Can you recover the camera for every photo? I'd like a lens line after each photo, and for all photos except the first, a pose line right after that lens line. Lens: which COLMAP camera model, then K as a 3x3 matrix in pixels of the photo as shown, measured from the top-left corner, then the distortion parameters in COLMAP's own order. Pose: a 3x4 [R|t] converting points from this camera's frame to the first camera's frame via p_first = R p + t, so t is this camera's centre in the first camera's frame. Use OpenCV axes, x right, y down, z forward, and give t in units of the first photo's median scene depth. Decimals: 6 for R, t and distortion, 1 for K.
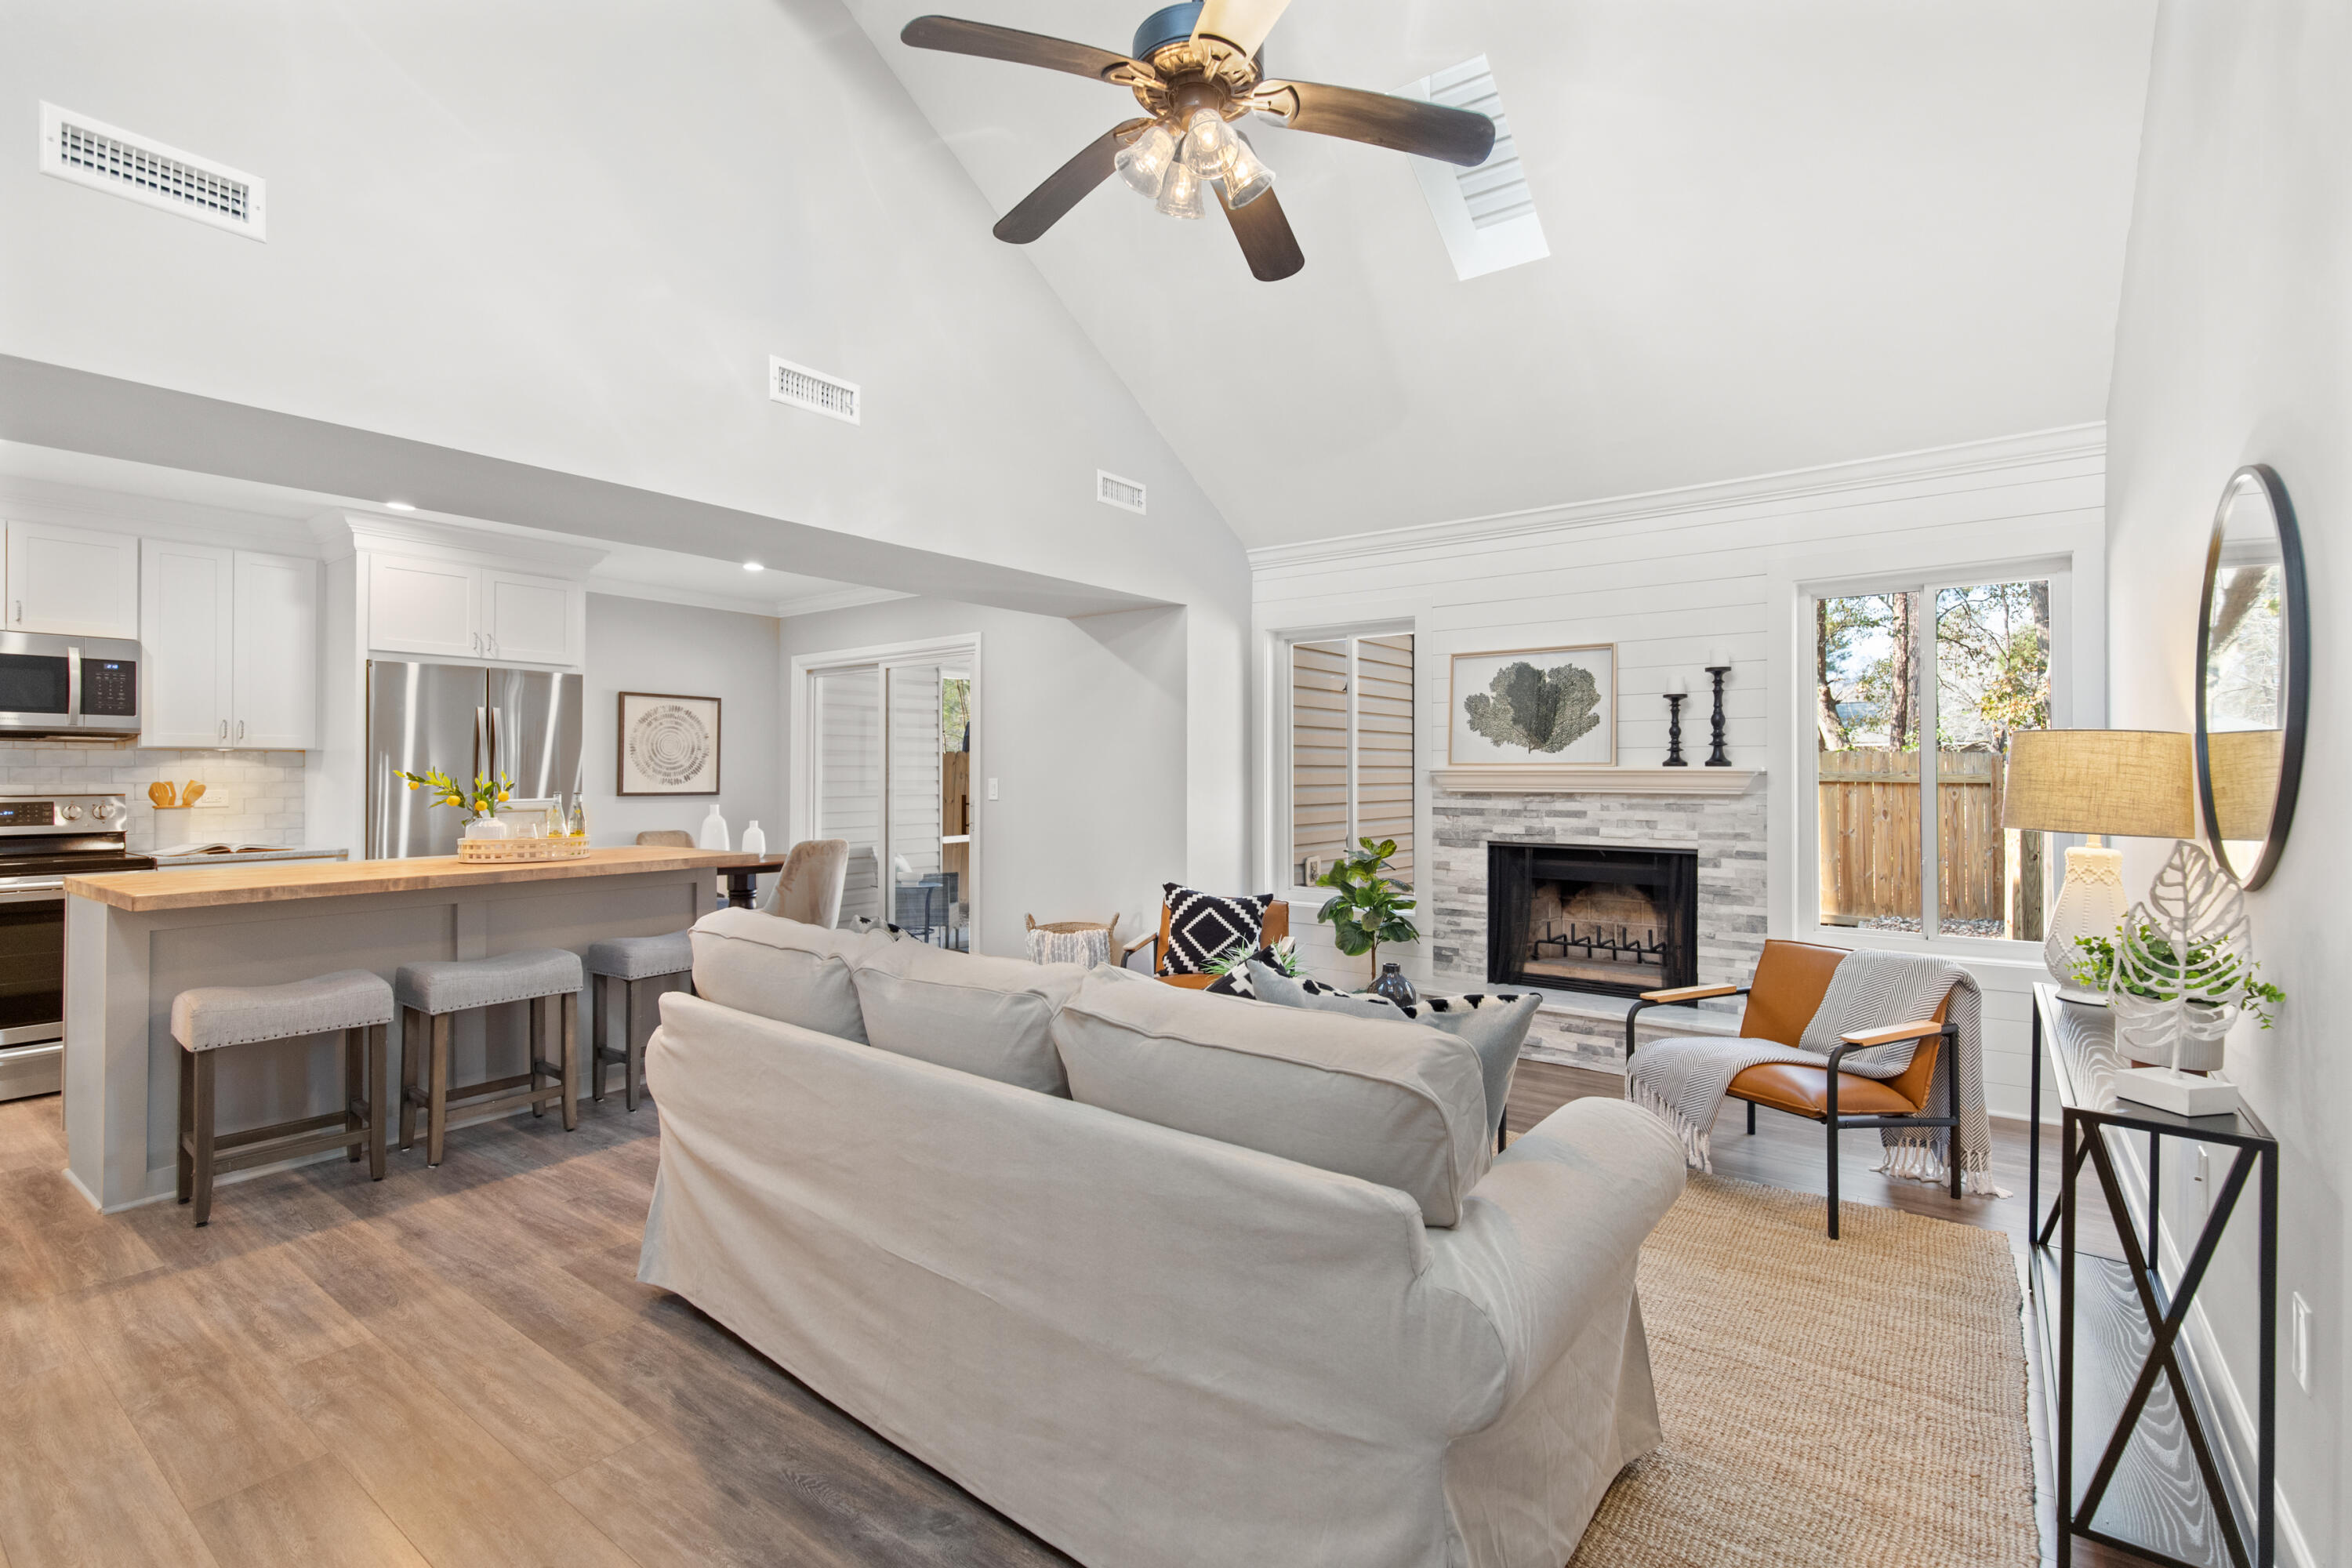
lens RADIAL K [[1056.4, 0, 1180.2], [0, 1056.4, 774.4], [0, 0, 1]] dist [0.012759, -0.000070]
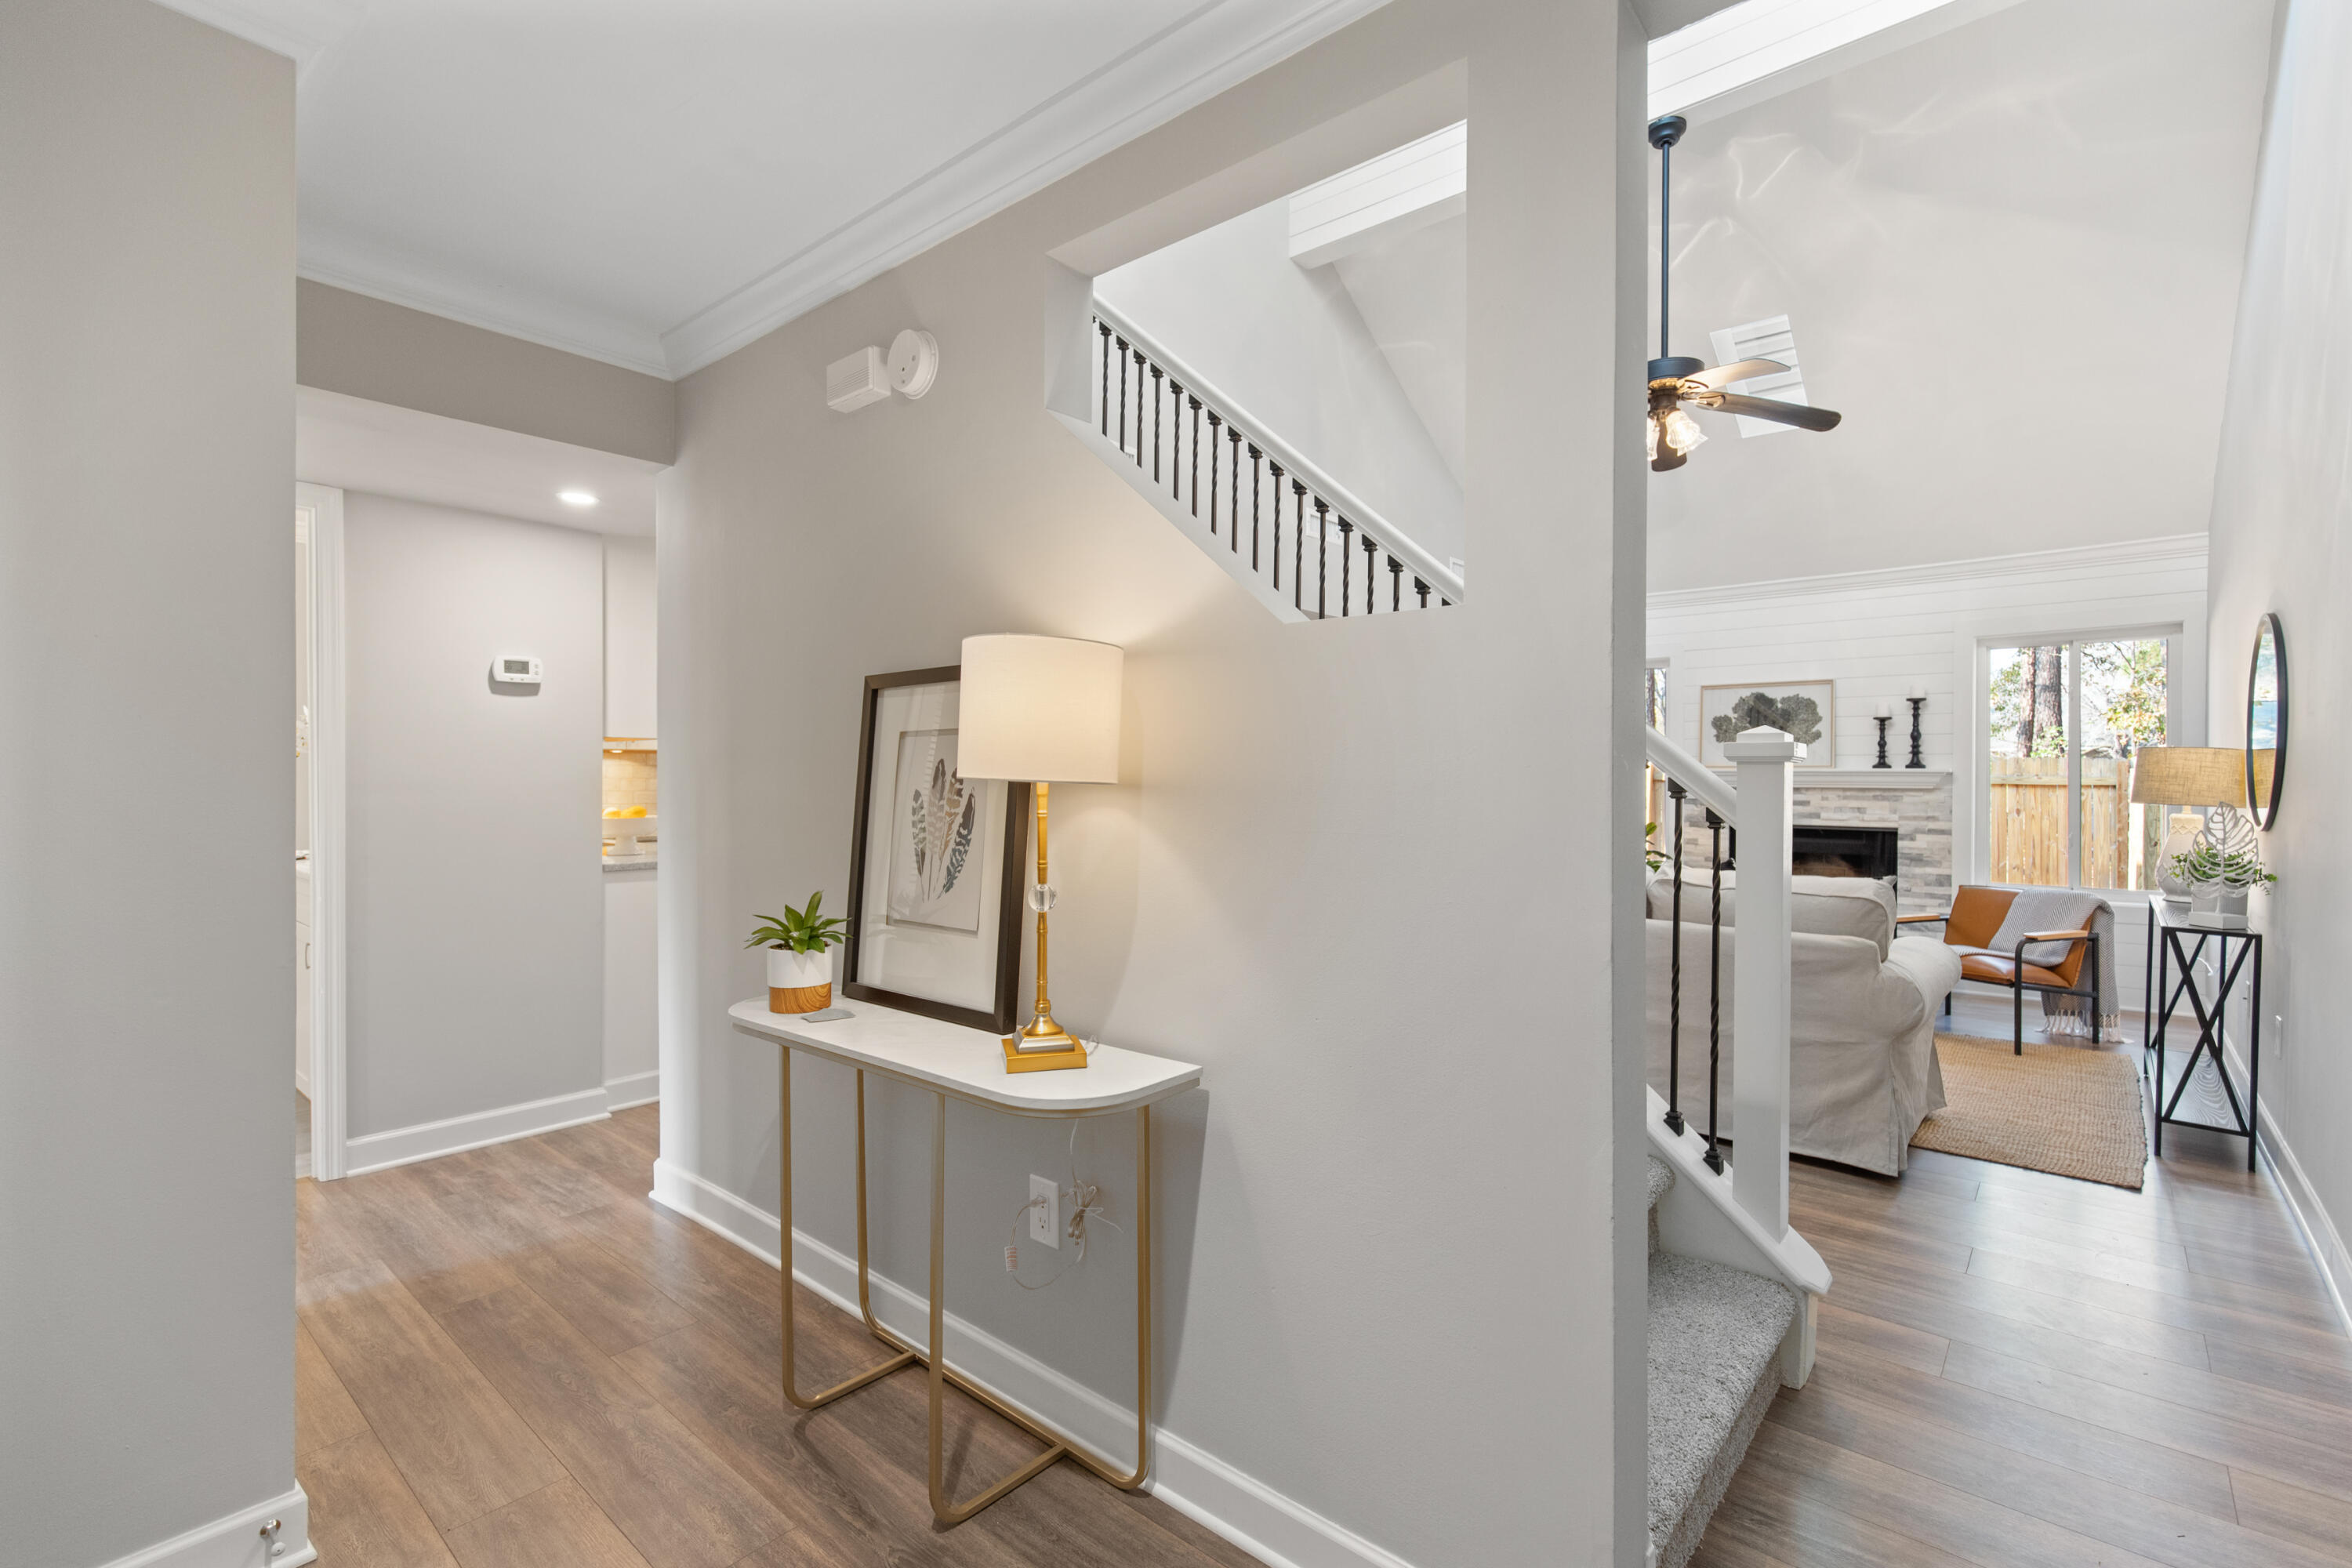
lens RADIAL K [[1056.4, 0, 1184.9], [0, 1056.4, 788.1], [0, 0, 1]] dist [0.012759, -0.000070]
pose [[0.997914, 0.004337, -0.064419, -0.464933], [-0.003690, 0.999942, 0.010155, 0.009568], [0.064459, -0.009896, 0.997871, -0.591994]]
